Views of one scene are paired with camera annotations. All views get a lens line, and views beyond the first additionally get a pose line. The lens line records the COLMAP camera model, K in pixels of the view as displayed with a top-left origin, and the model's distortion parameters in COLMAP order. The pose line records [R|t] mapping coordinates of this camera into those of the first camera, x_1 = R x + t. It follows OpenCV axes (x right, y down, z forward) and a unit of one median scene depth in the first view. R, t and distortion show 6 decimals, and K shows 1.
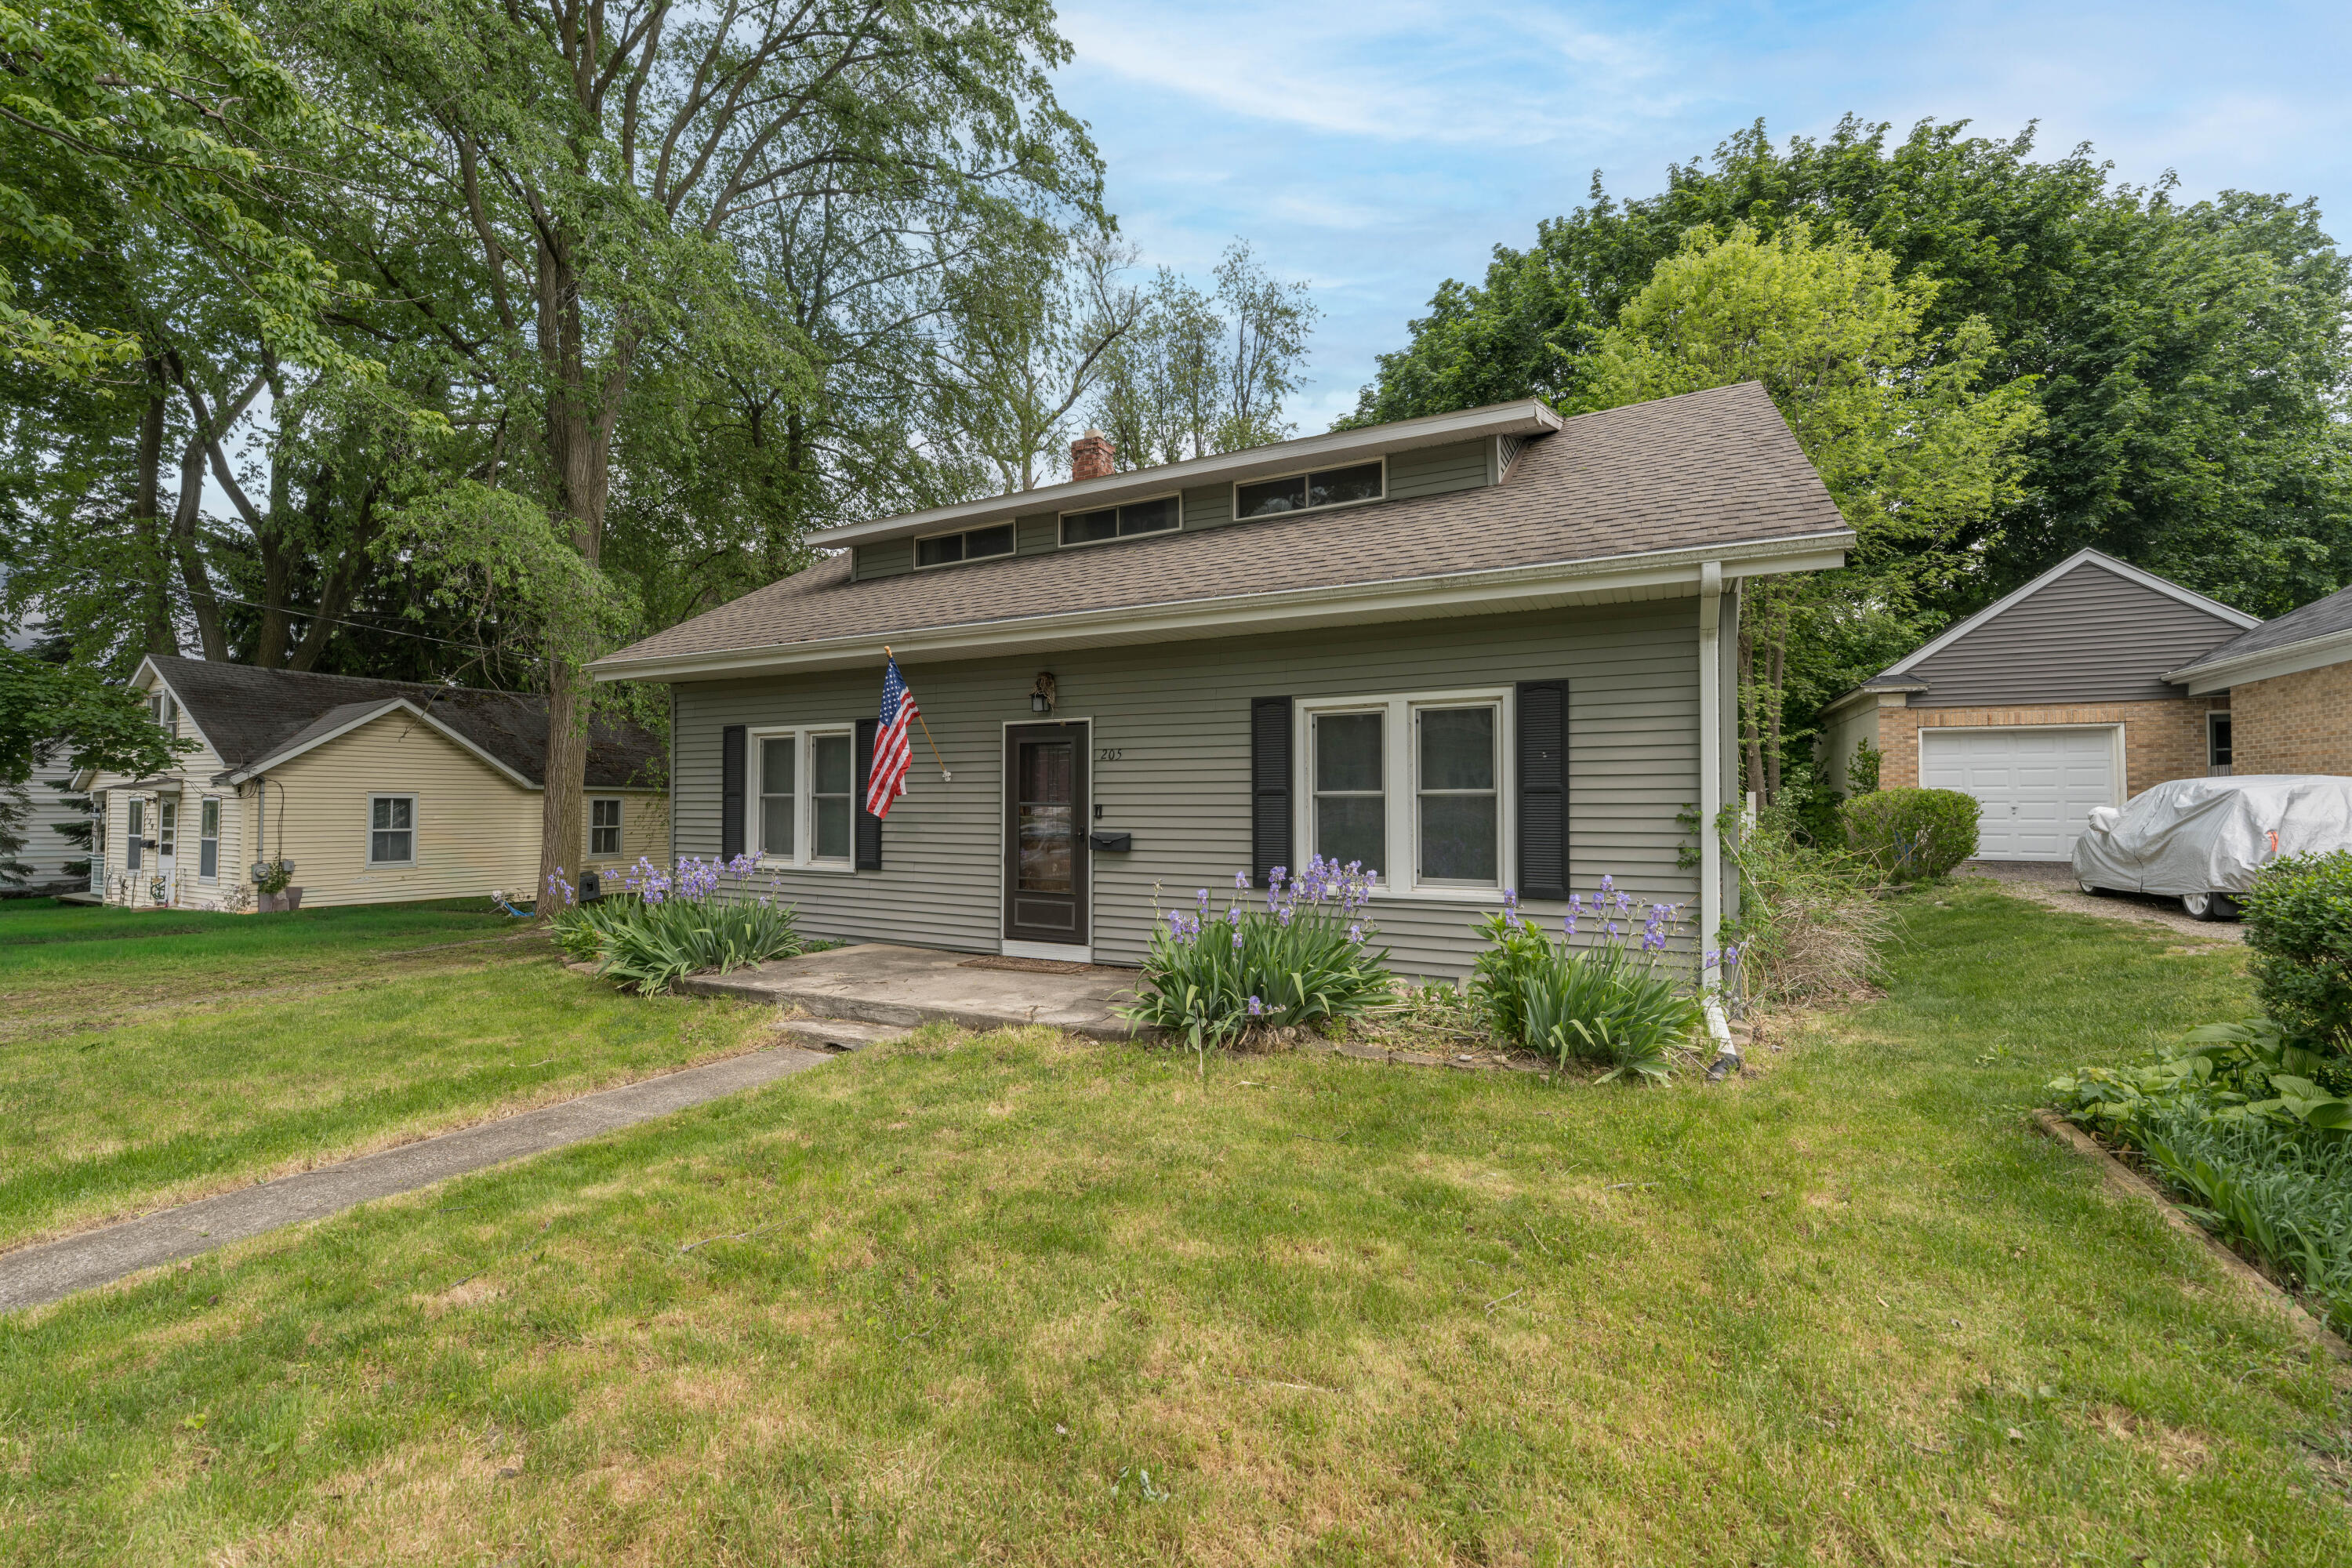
lens RADIAL K [[950.7, 0, 1183.4], [0, 950.7, 786.5], [0, 0, 1]] dist [-0.000530, -0.000488]
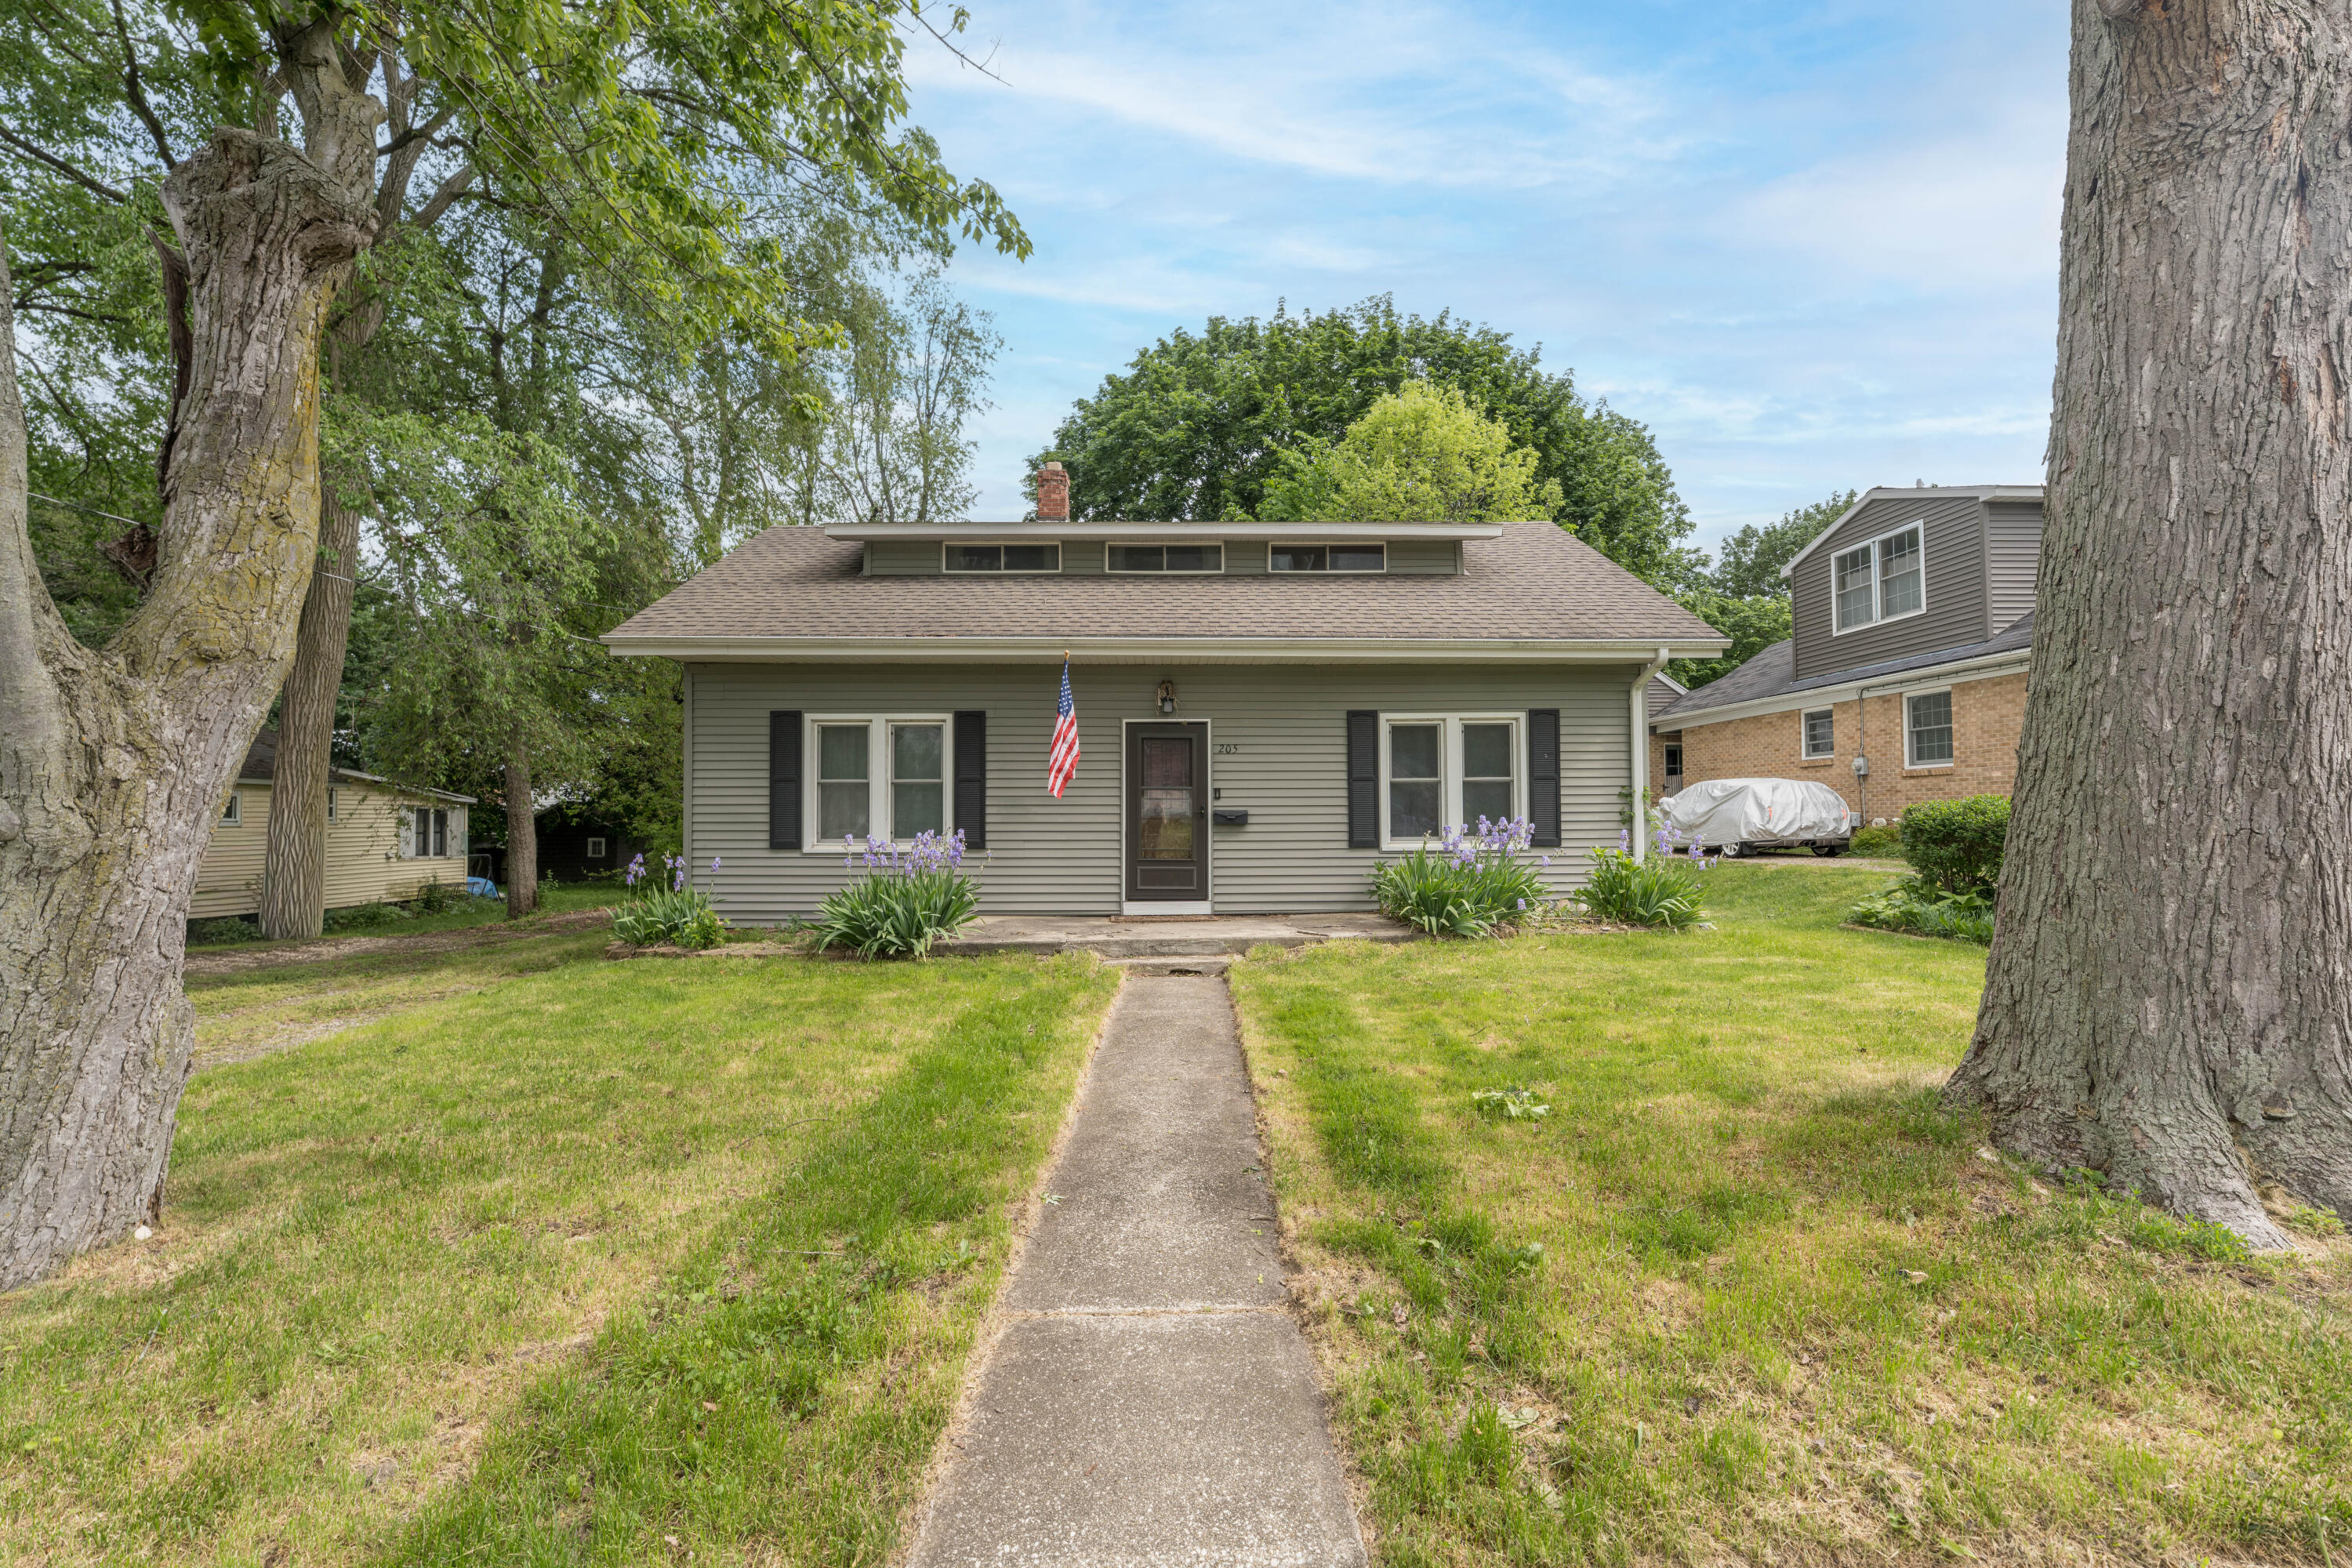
lens RADIAL K [[950.7, 0, 1176.9], [0, 950.7, 793.3], [0, 0, 1]] dist [-0.000530, -0.000488]
pose [[0.879833, 0.005711, 0.475249, -0.738041], [-0.003632, 0.999979, -0.005293, 0.032488], [-0.475270, 0.002931, 0.879835, -0.087808]]
